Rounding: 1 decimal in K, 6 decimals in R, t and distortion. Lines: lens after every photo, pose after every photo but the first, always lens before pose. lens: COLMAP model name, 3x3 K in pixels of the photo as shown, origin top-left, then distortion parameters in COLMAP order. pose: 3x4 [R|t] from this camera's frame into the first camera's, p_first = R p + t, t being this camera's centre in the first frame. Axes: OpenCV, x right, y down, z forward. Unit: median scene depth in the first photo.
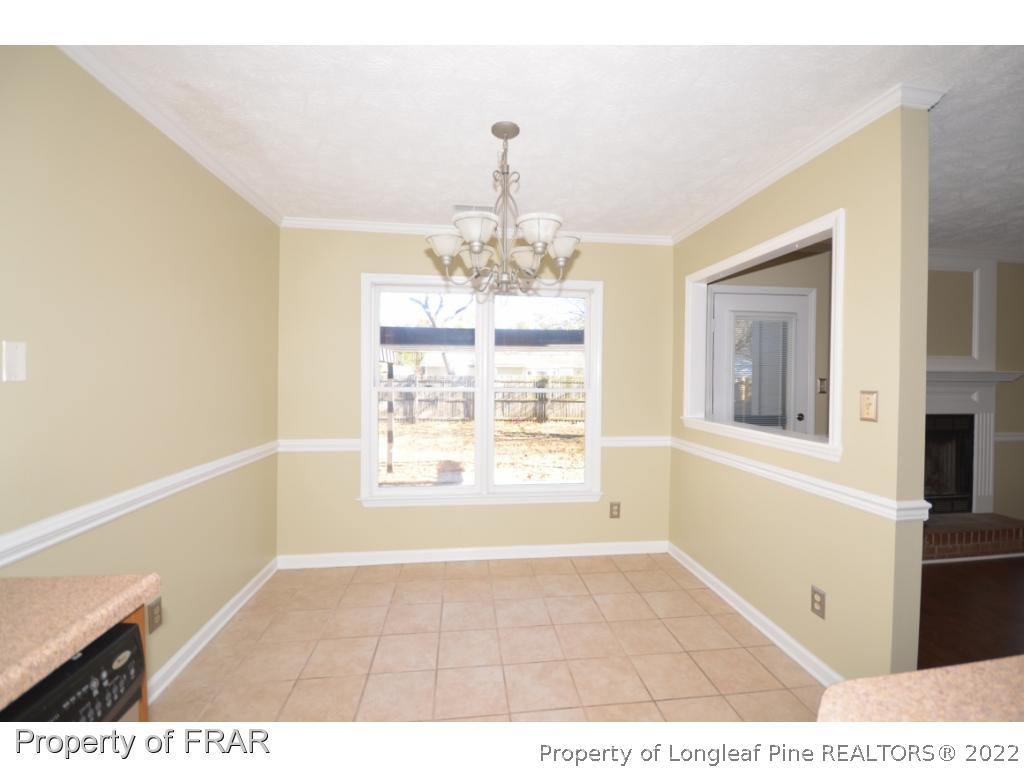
lens RADIAL K [[447.8, 0, 518.0], [0, 447.8, 382.0], [0, 0, 1]] dist [0.000596, -0.007358]
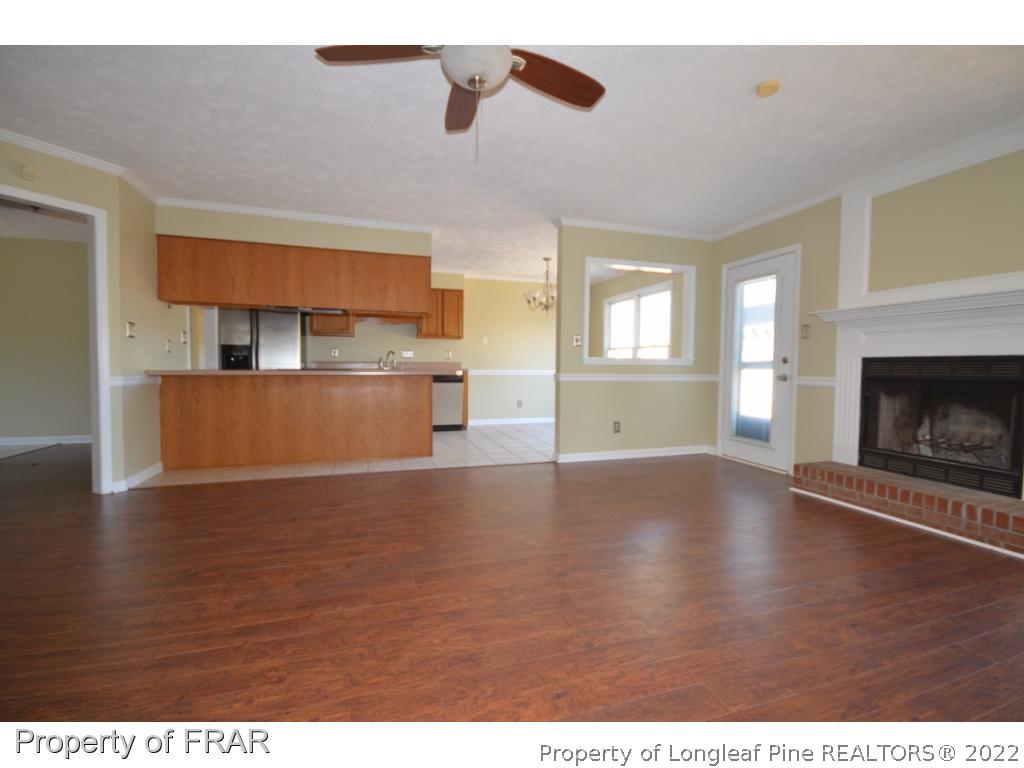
lens RADIAL K [[447.8, 0, 515.5], [0, 447.8, 377.8], [0, 0, 1]] dist [0.000596, -0.007358]
pose [[0.195389, 0.021927, -0.980481, 1.536289], [-0.014967, 0.999700, 0.019374, 0.103926], [0.980612, 0.010889, 0.195659, 0.093947]]
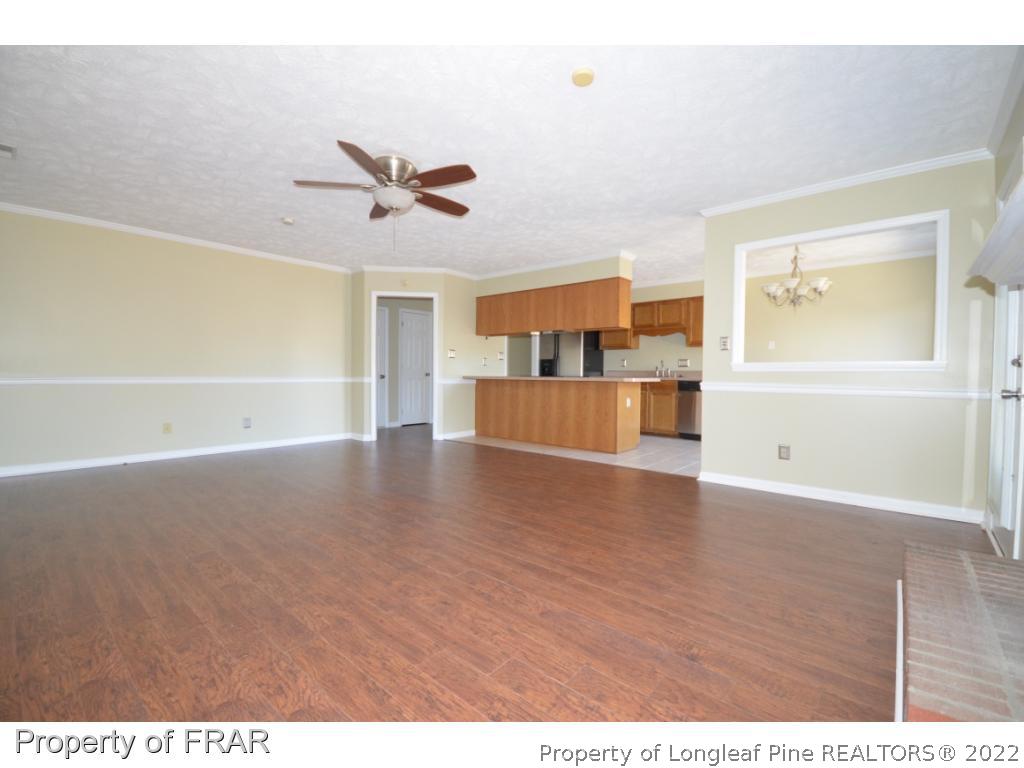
lens RADIAL K [[447.8, 0, 517.5], [0, 447.8, 385.5], [0, 0, 1]] dist [0.000596, -0.007358]
pose [[-0.733020, 0.015630, -0.680027, 1.443693], [-0.012801, 0.999242, 0.036765, 0.086085], [0.680086, 0.035655, -0.732265, 1.027985]]
